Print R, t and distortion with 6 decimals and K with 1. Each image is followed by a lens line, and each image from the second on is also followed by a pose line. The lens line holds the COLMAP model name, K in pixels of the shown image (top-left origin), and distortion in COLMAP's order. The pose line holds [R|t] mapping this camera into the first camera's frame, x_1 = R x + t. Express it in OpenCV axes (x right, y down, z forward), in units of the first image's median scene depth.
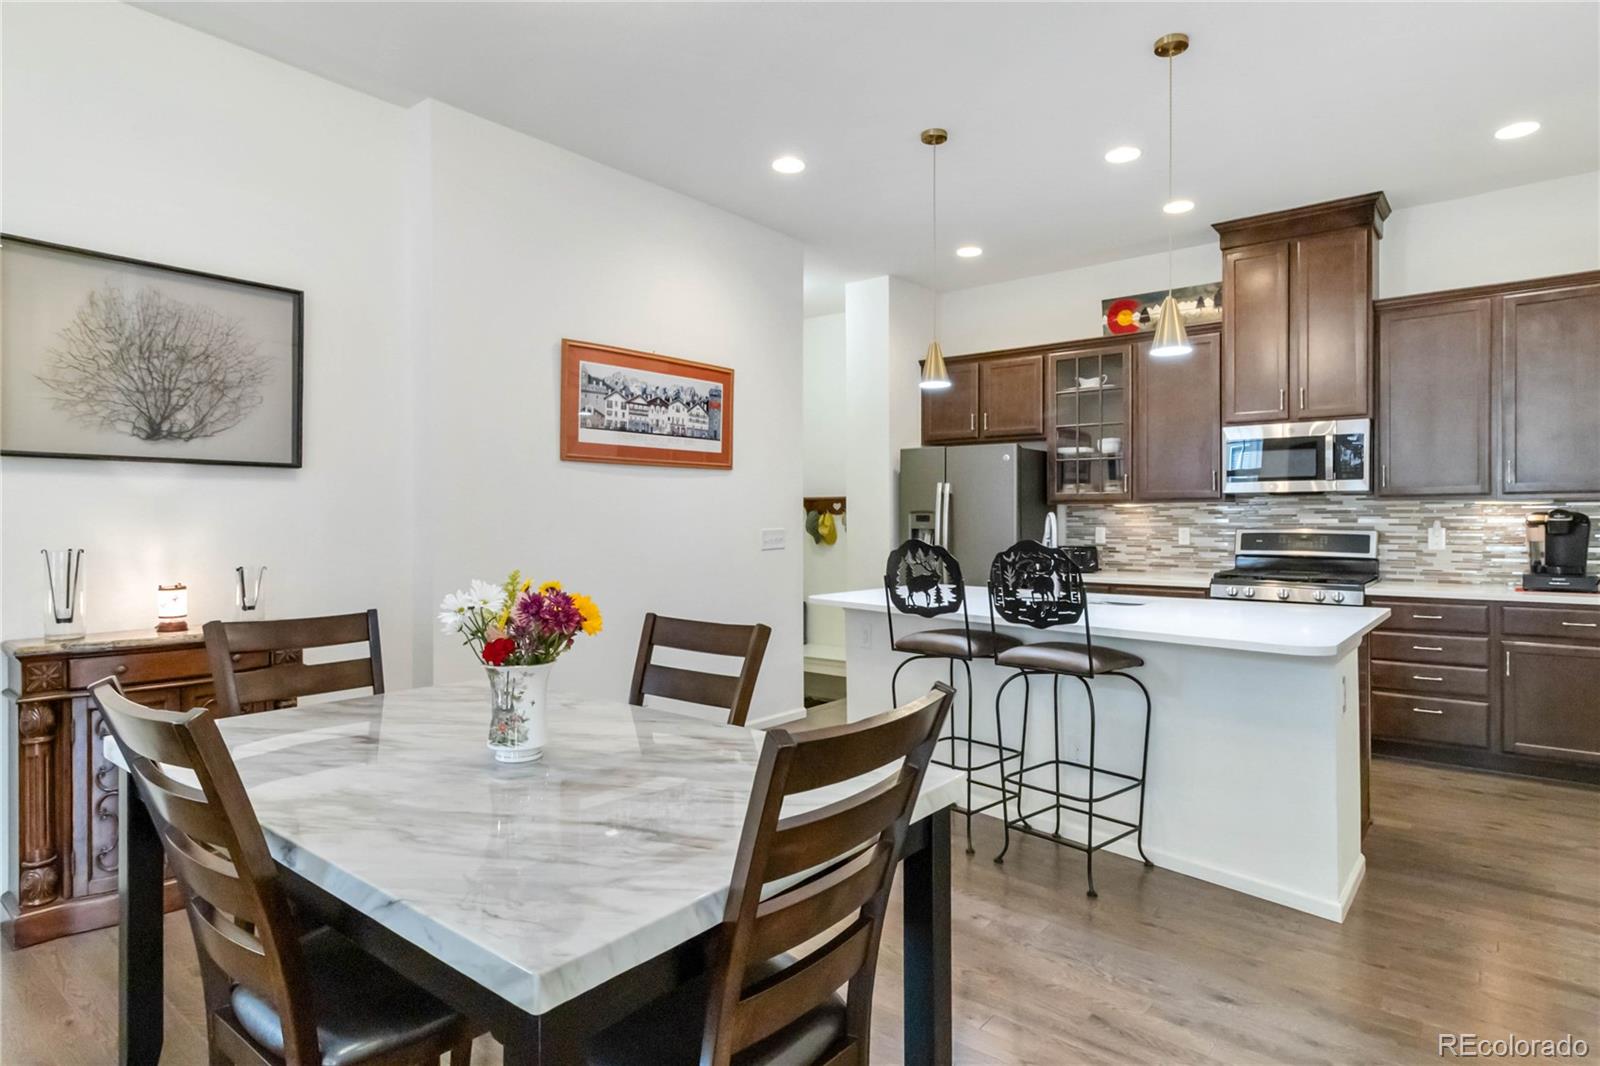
lens RADIAL K [[875.9, 0, 801.8], [0, 875.9, 523.4], [0, 0, 1]] dist [-0.000833, 0.002930]
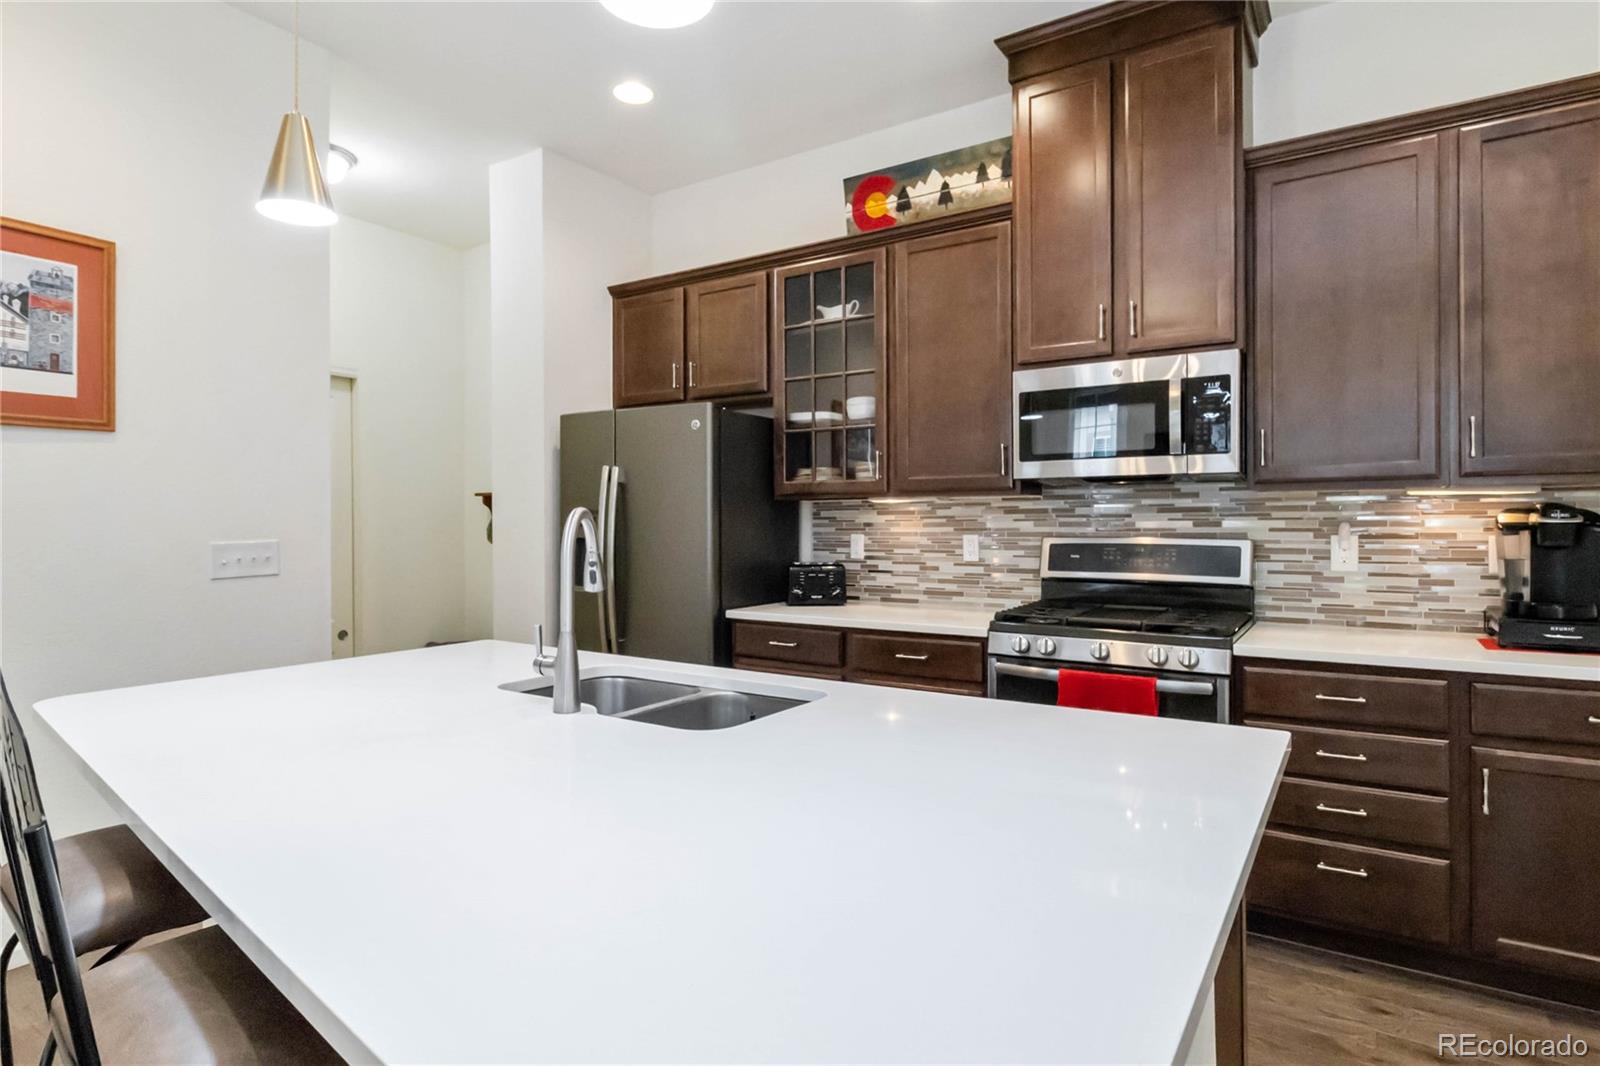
lens RADIAL K [[875.9, 0, 795.0], [0, 875.9, 523.4], [0, 0, 1]] dist [-0.000833, 0.002930]
pose [[0.994343, -0.002734, 0.106183, 0.278716], [0.003177, 0.999987, -0.004003, -0.001873], [-0.106171, 0.004318, 0.994339, 0.431952]]
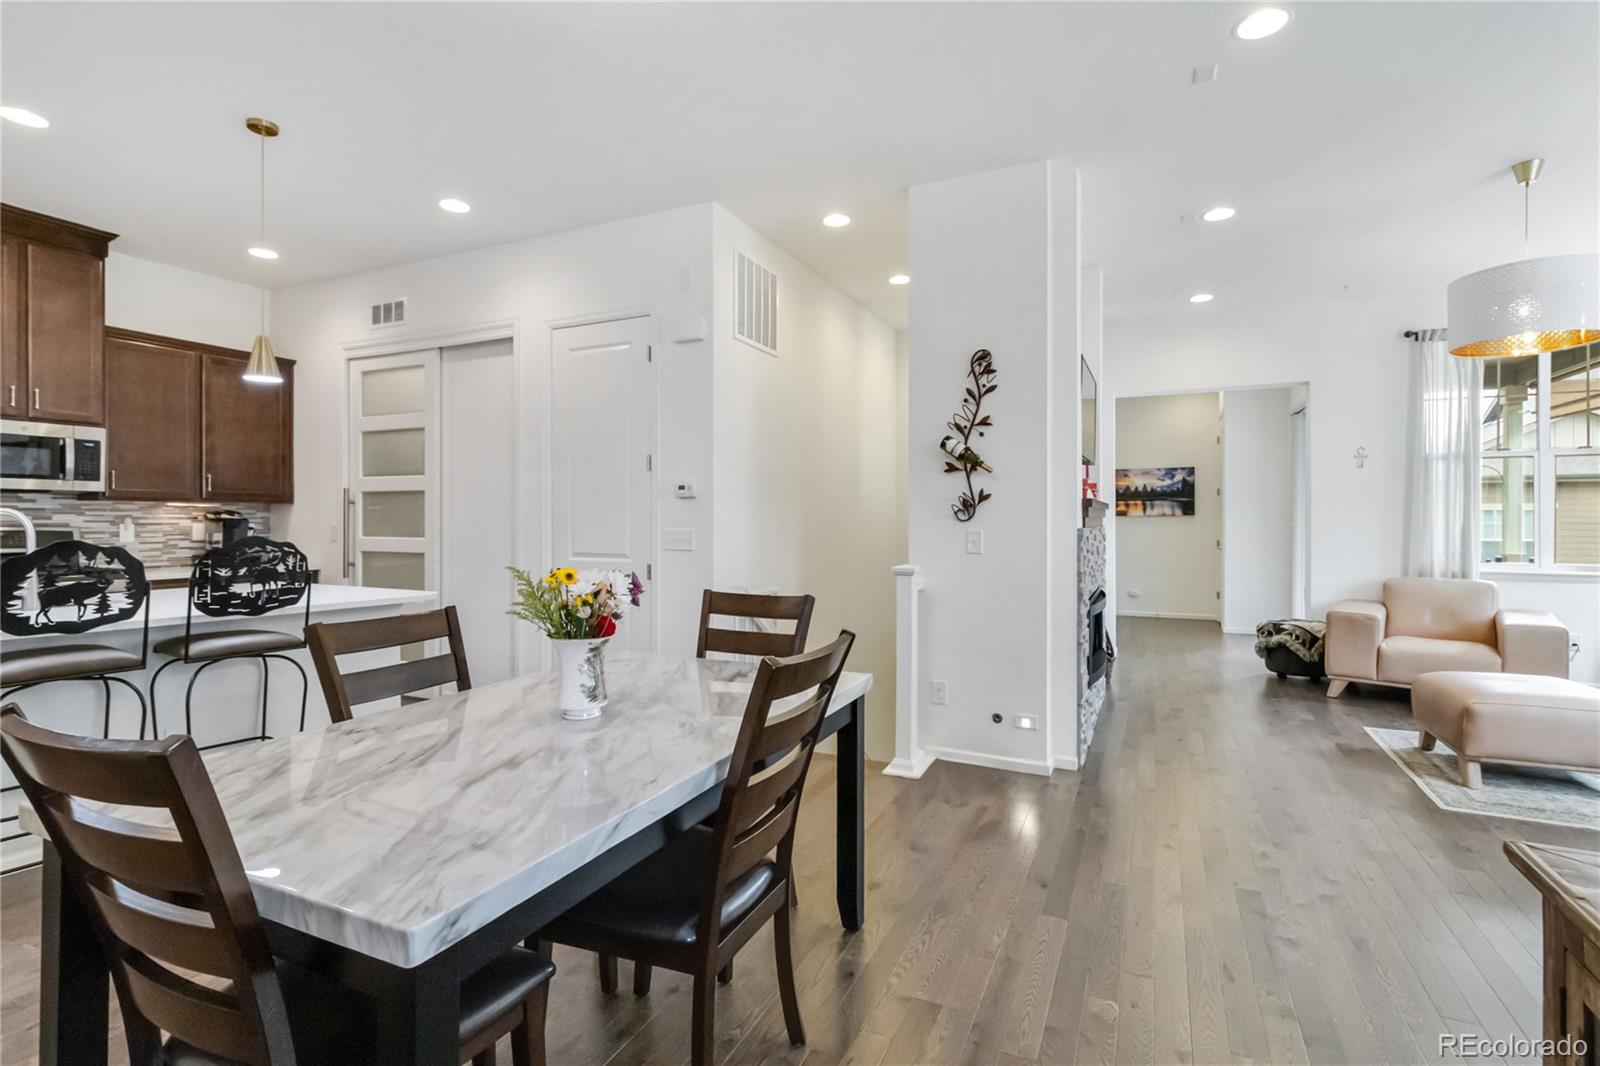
lens RADIAL K [[747.3, 0, 802.2], [0, 747.3, 523.8], [0, 0, 1]] dist [-0.000214, -0.000517]
pose [[-0.237554, -0.006949, 0.971350, -0.491599], [0.001058, 0.999972, 0.007413, -0.001831], [-0.971374, 0.002789, -0.237540, 0.335180]]
